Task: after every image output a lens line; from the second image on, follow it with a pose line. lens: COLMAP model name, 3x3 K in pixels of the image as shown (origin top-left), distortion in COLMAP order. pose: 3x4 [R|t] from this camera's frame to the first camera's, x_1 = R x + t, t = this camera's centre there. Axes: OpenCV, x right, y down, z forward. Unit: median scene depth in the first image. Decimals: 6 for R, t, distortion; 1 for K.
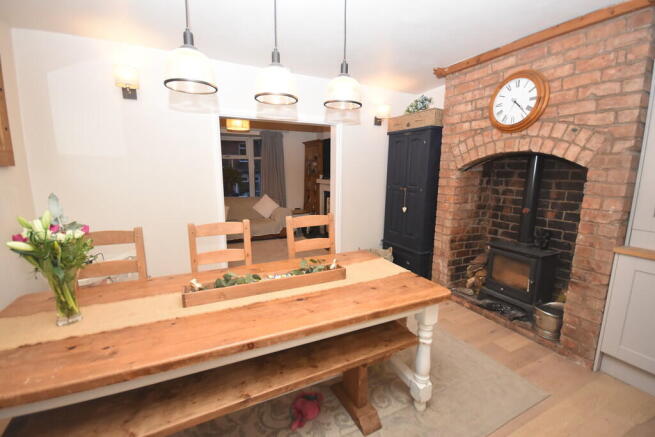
lens RADIAL K [[294.1, 0, 326.2], [0, 294.1, 219.6], [0, 0, 1]] dist [0.010014, -0.002343]
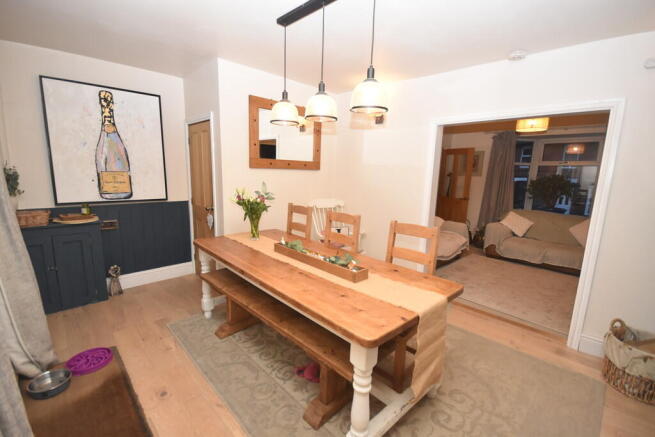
lens RADIAL K [[294.1, 0, 327.0], [0, 294.1, 222.1], [0, 0, 1]] dist [0.010014, -0.002343]
pose [[0.298245, 0.170225, -0.939188, 0.994813], [-0.191845, 0.974579, 0.115718, -0.101185], [0.935011, 0.145666, 0.323320, 0.597820]]
